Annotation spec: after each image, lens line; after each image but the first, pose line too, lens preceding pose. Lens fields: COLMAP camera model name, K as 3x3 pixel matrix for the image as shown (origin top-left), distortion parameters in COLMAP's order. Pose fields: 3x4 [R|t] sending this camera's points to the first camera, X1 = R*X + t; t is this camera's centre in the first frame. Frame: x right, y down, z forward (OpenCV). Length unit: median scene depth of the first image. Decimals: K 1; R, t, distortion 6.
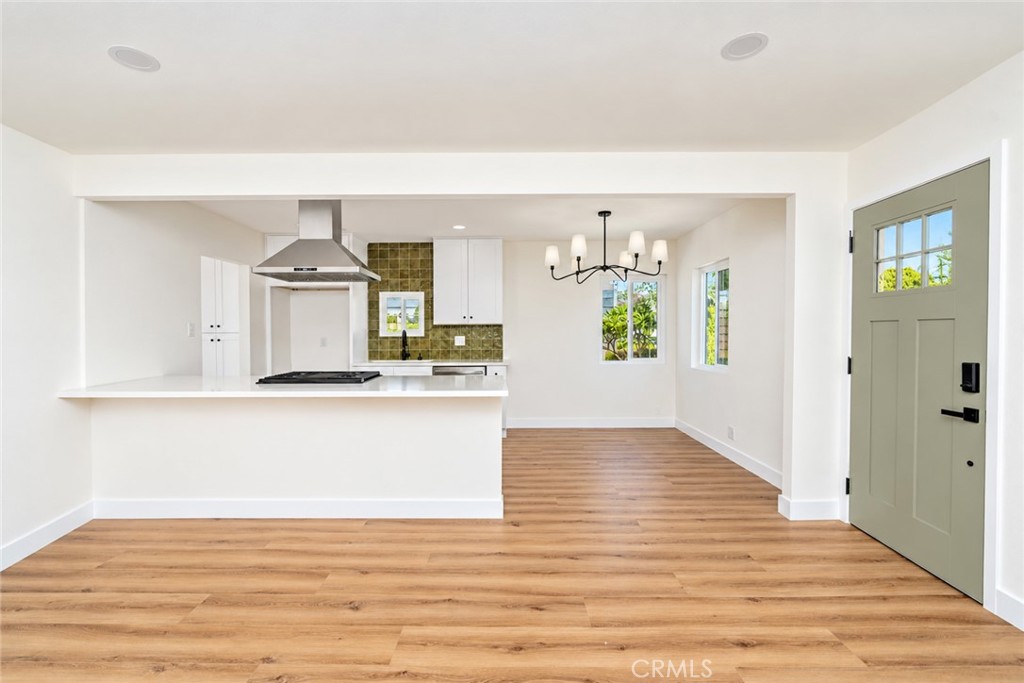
lens RADIAL K [[452.1, 0, 498.7], [0, 452.1, 344.6], [0, 0, 1]] dist [-0.000420, -0.000549]
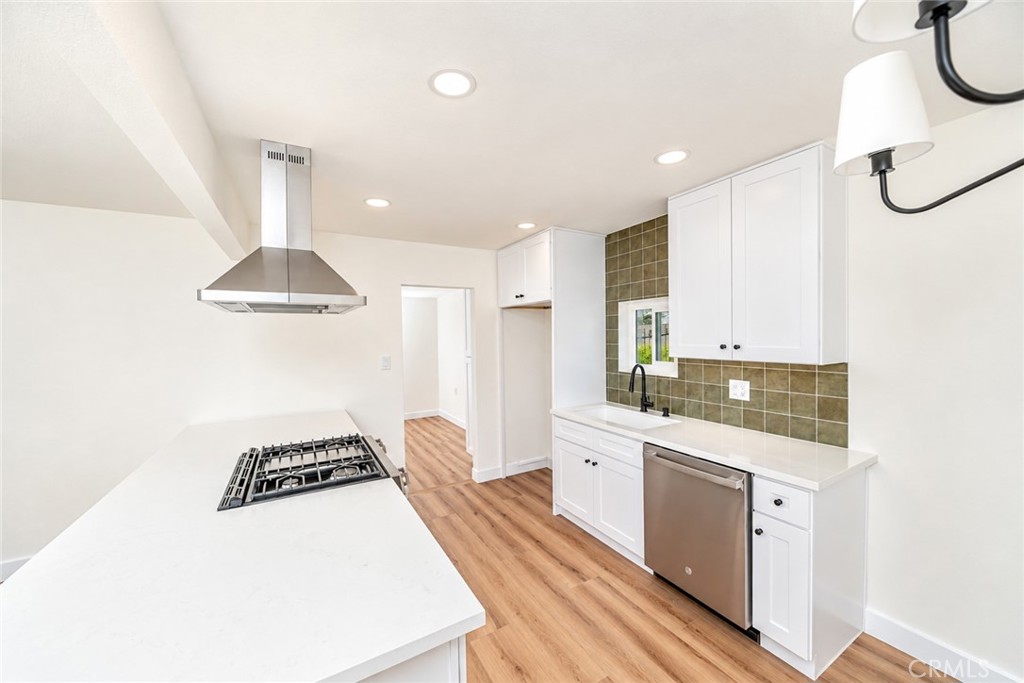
lens RADIAL K [[370.9, 0, 512.0], [0, 370.9, 341.5], [0, 0, 1]] dist [-0.007930, -0.000020]
pose [[0.535932, 0.016125, -0.844107, 0.150547], [-0.005578, 0.999863, 0.015559, -0.082058], [0.844243, -0.003630, 0.535949, 0.691709]]
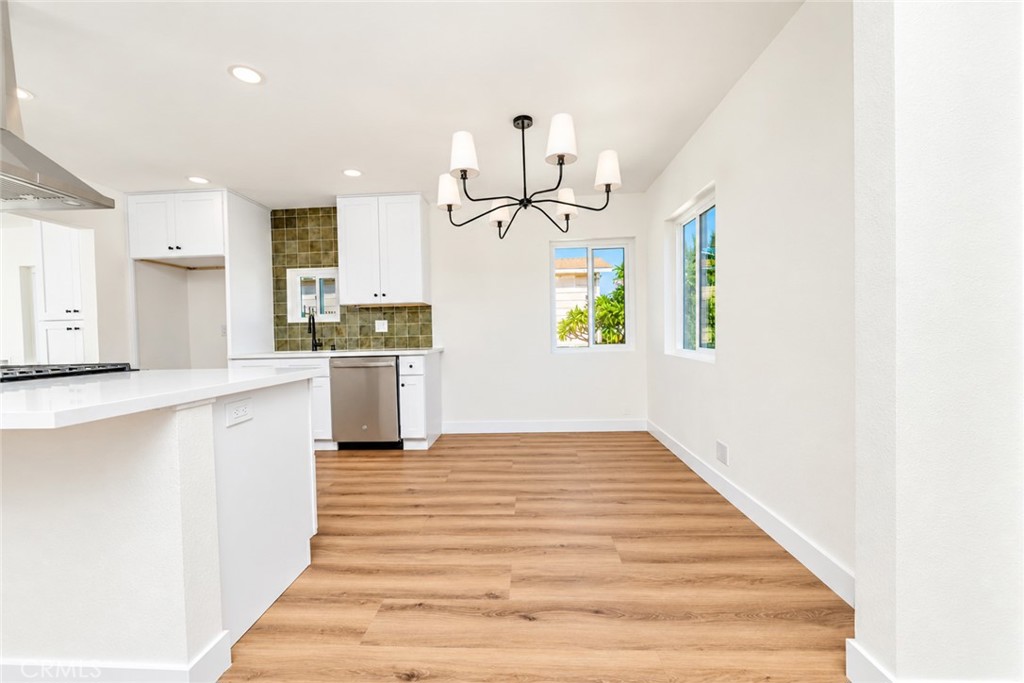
lens RADIAL K [[380.9, 0, 505.6], [0, 380.9, 341.2], [0, 0, 1]] dist [-0.000943, 0.000000]
pose [[0.999543, -0.014297, -0.026634, 0.190535], [0.014177, 0.999889, -0.004672, 0.030767], [0.026698, 0.004292, 0.999634, 0.384603]]
